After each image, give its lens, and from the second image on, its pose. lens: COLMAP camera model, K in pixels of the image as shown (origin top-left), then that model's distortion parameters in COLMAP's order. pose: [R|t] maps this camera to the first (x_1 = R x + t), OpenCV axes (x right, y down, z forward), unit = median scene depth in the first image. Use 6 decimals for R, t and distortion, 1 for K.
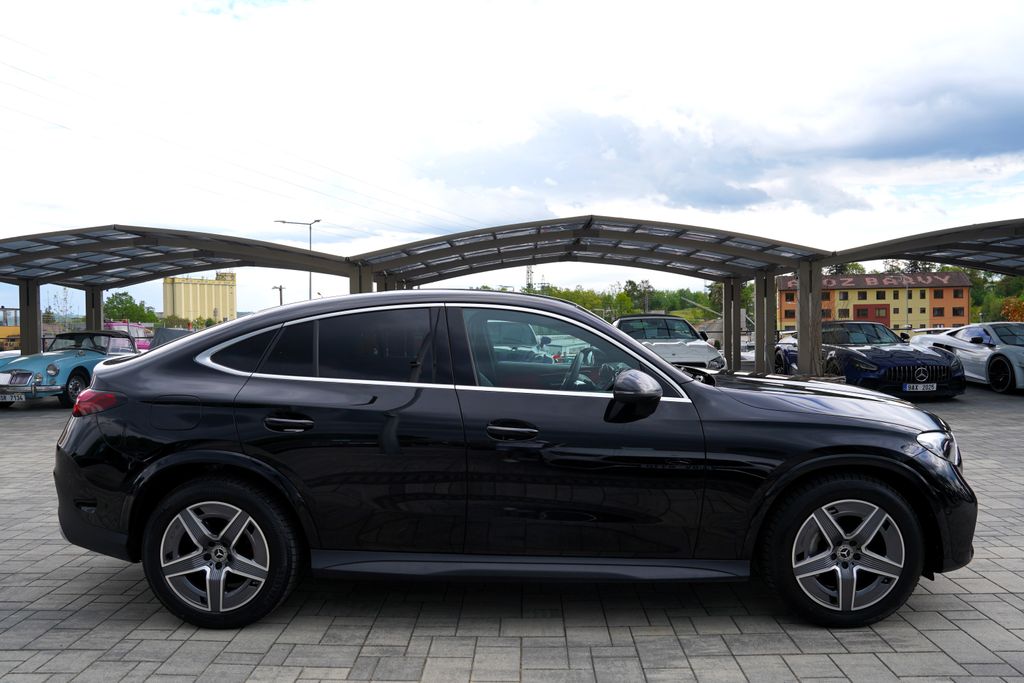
lens RADIAL K [[701.8, 0, 516.3], [0, 701.8, 305.0], [0, 0, 1]] dist [-0.087435, 0.049248]
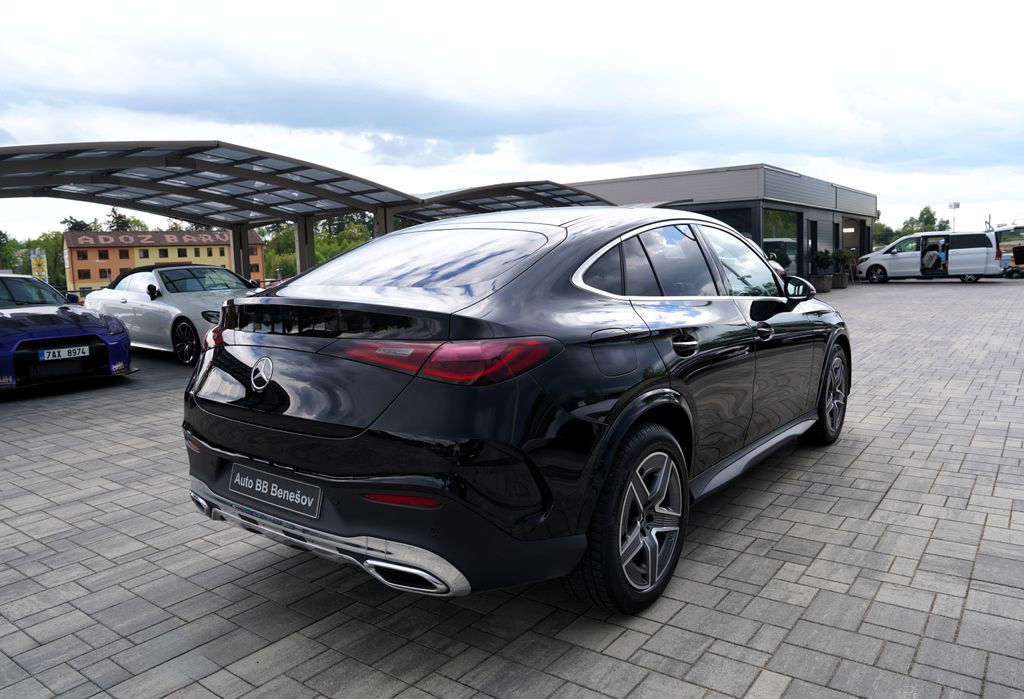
lens RADIAL K [[732.1, 0, 511.8], [0, 732.1, 314.9], [0, 0, 1]] dist [-0.066204, 0.005409]
pose [[0.583727, -0.066705, 0.809205, -1.224504], [0.009924, 0.997131, 0.075038, 0.056740], [-0.811889, -0.035771, 0.582715, 0.639609]]
